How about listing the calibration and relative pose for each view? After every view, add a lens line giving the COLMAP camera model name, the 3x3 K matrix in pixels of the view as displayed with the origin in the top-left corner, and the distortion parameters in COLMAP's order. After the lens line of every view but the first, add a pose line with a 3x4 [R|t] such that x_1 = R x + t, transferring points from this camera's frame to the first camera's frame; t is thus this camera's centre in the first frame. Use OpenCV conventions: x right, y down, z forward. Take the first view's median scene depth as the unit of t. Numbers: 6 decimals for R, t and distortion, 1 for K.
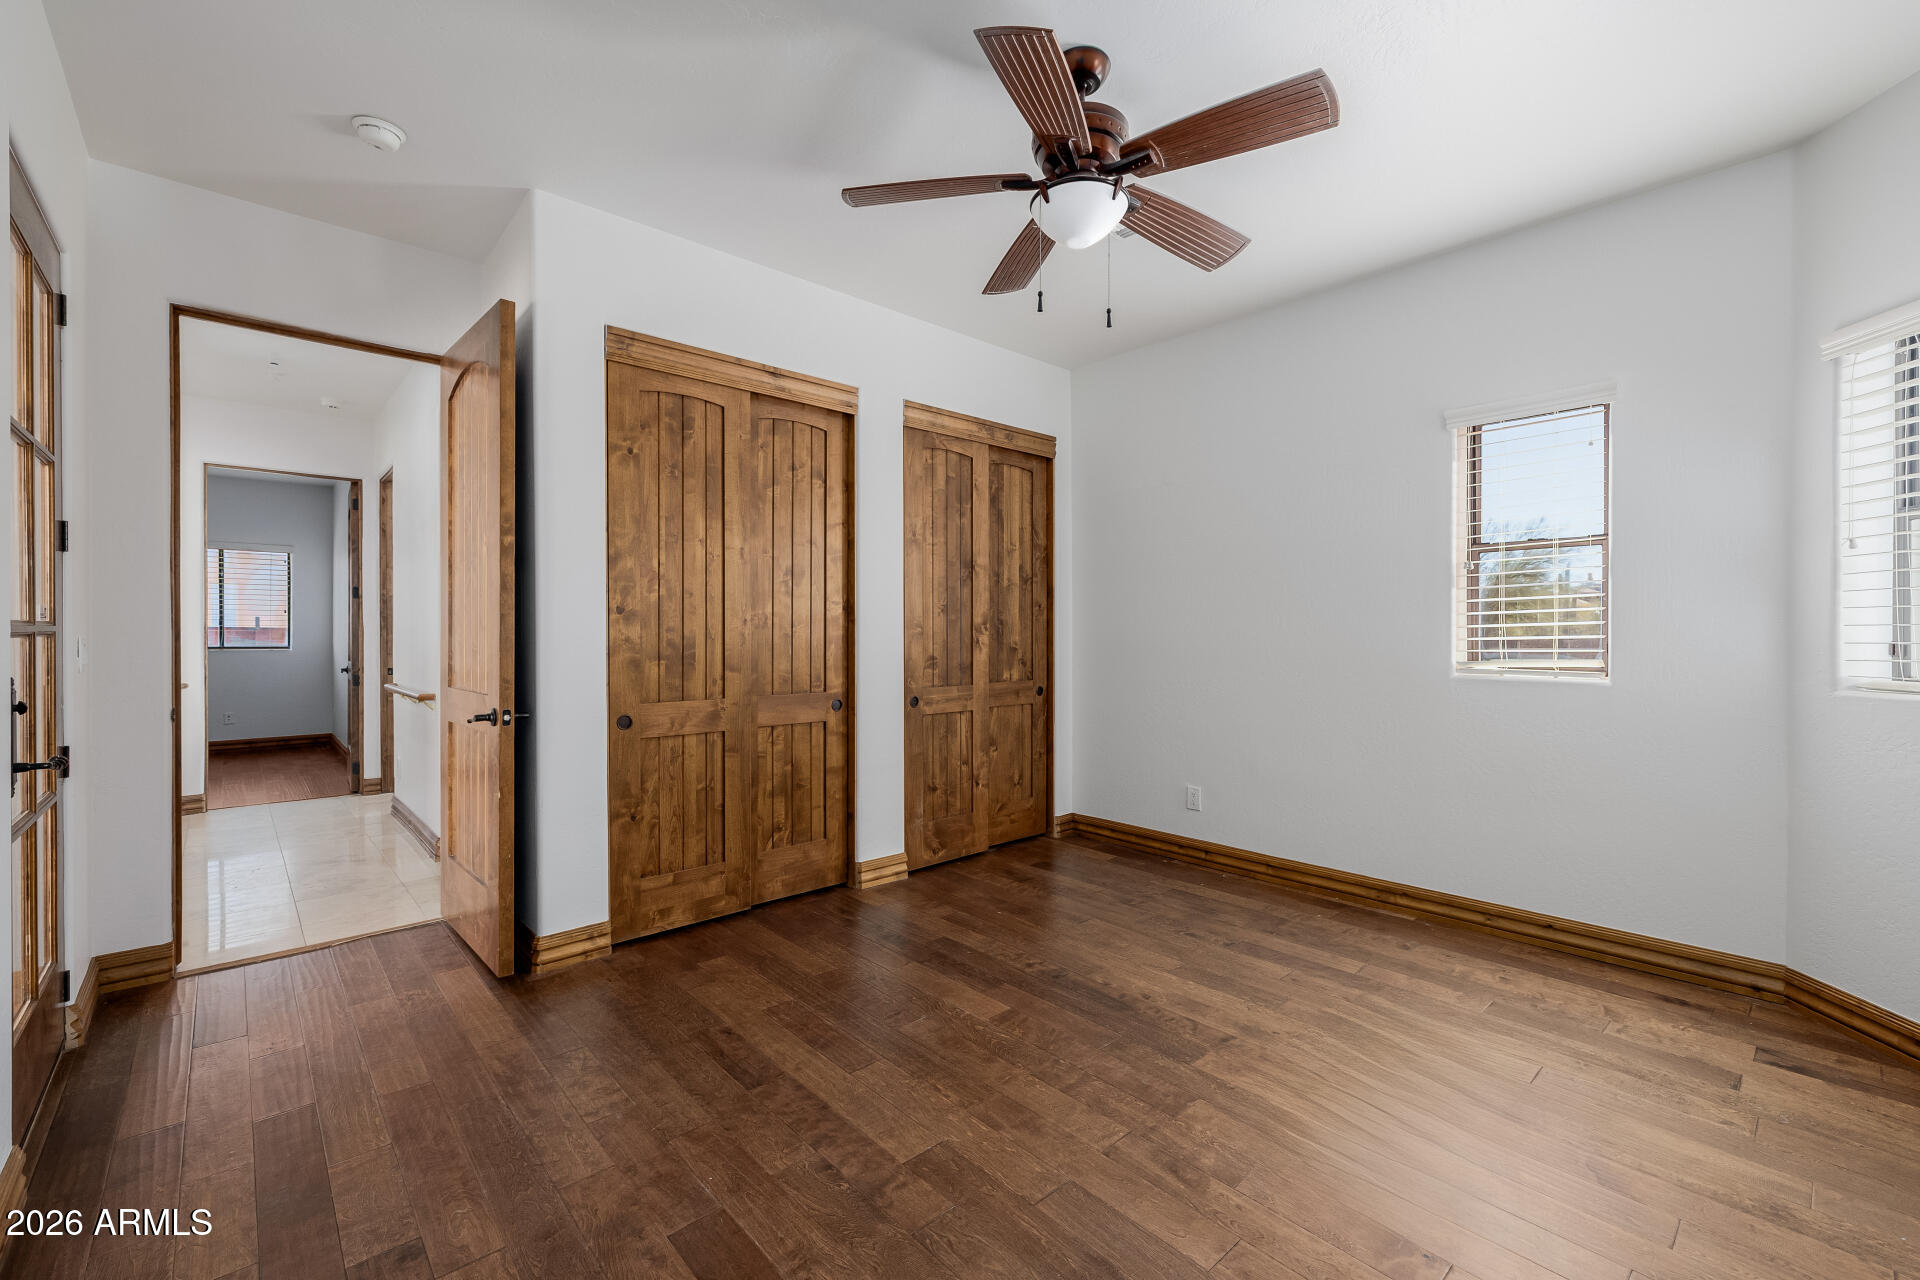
lens RADIAL K [[809.0, 0, 954.7], [0, 809.0, 636.0], [0, 0, 1]] dist [0.002449, 0.000410]
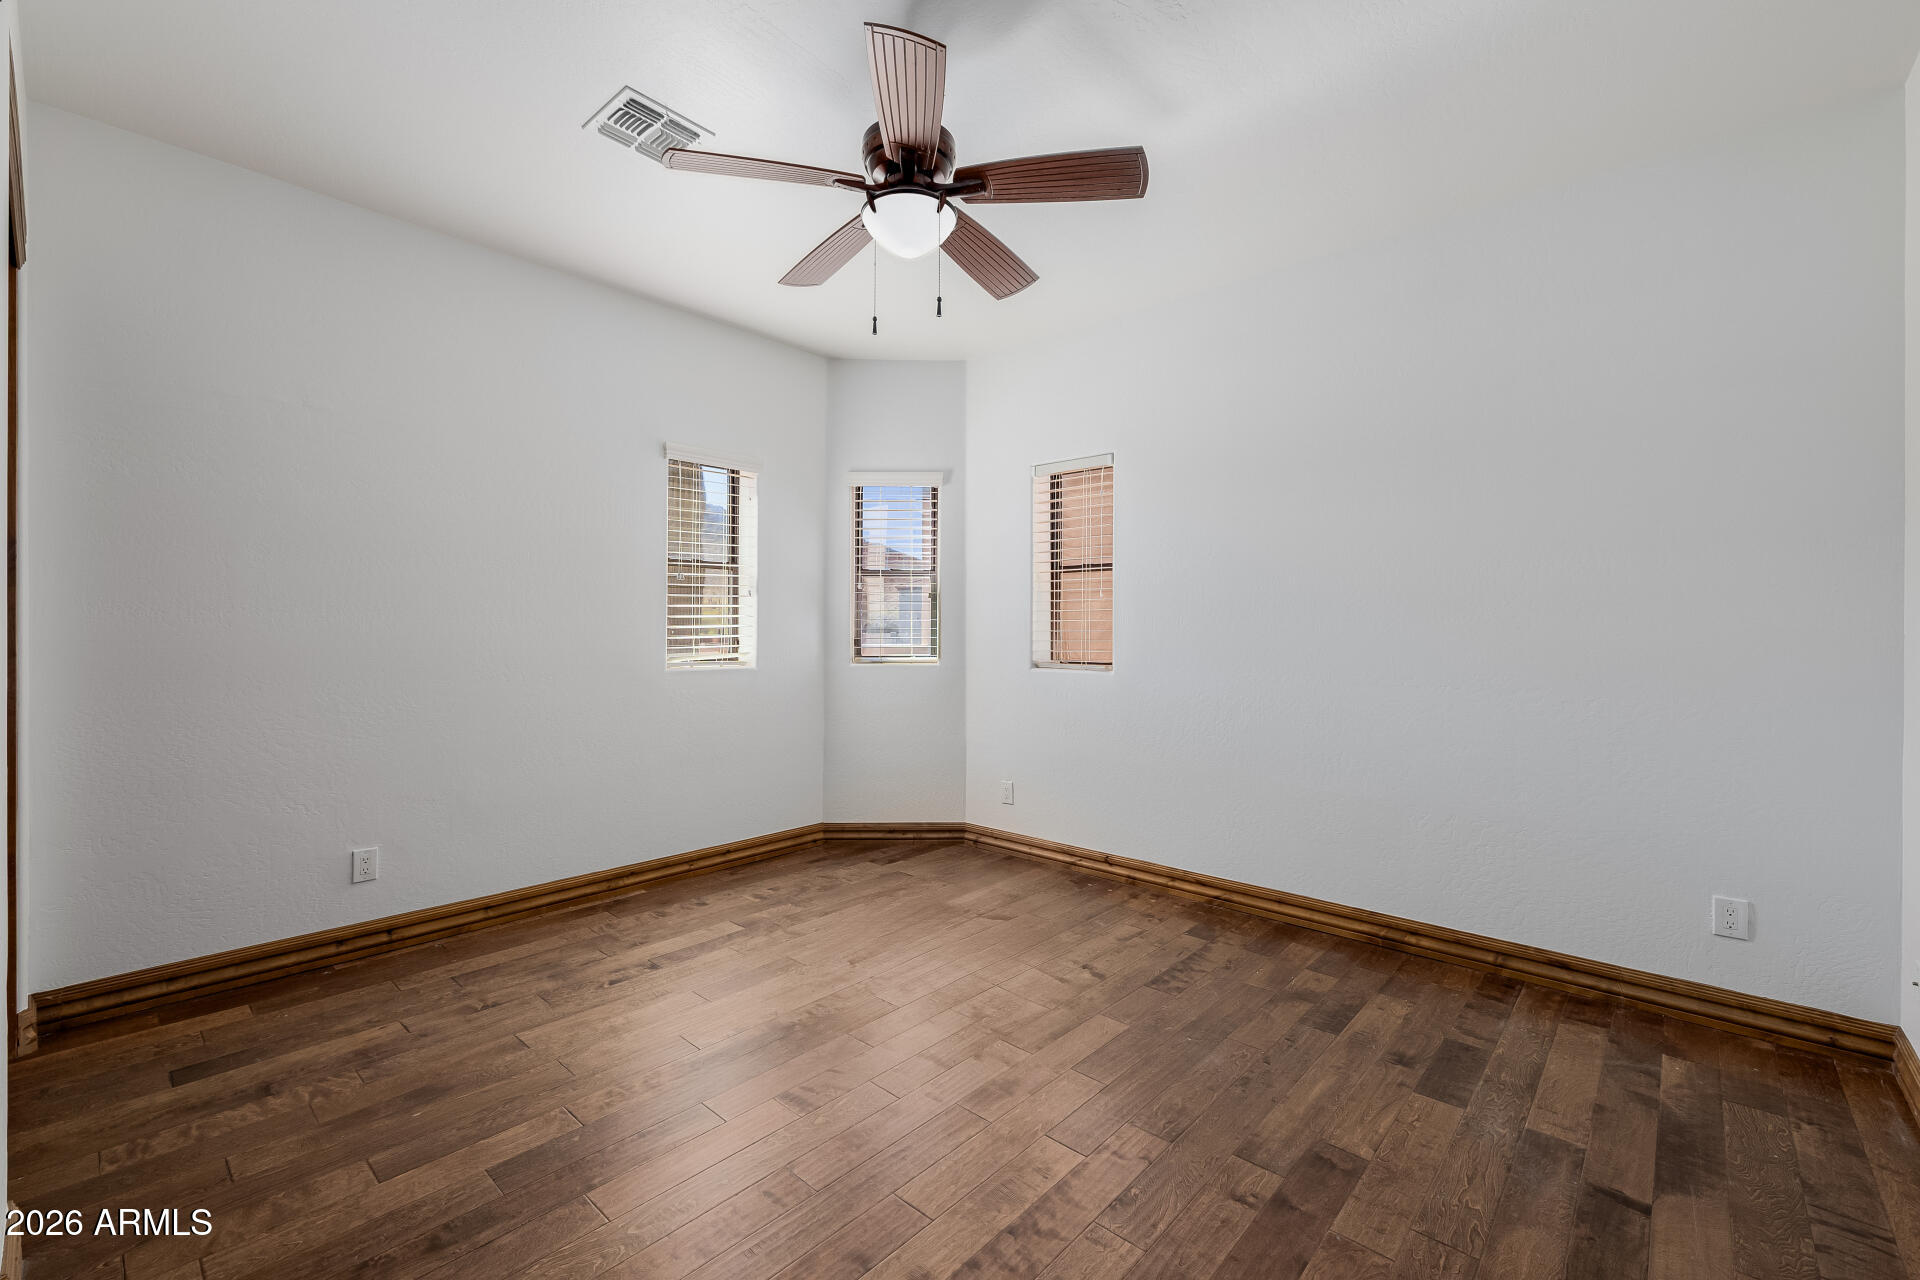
lens RADIAL K [[809.0, 0, 954.7], [0, 809.0, 636.0], [0, 0, 1]] dist [0.002449, 0.000410]
pose [[-0.107308, -0.003086, 0.994221, -0.582348], [0.000573, 0.999995, 0.003166, -0.002308], [-0.994226, 0.000910, -0.107306, 0.703974]]
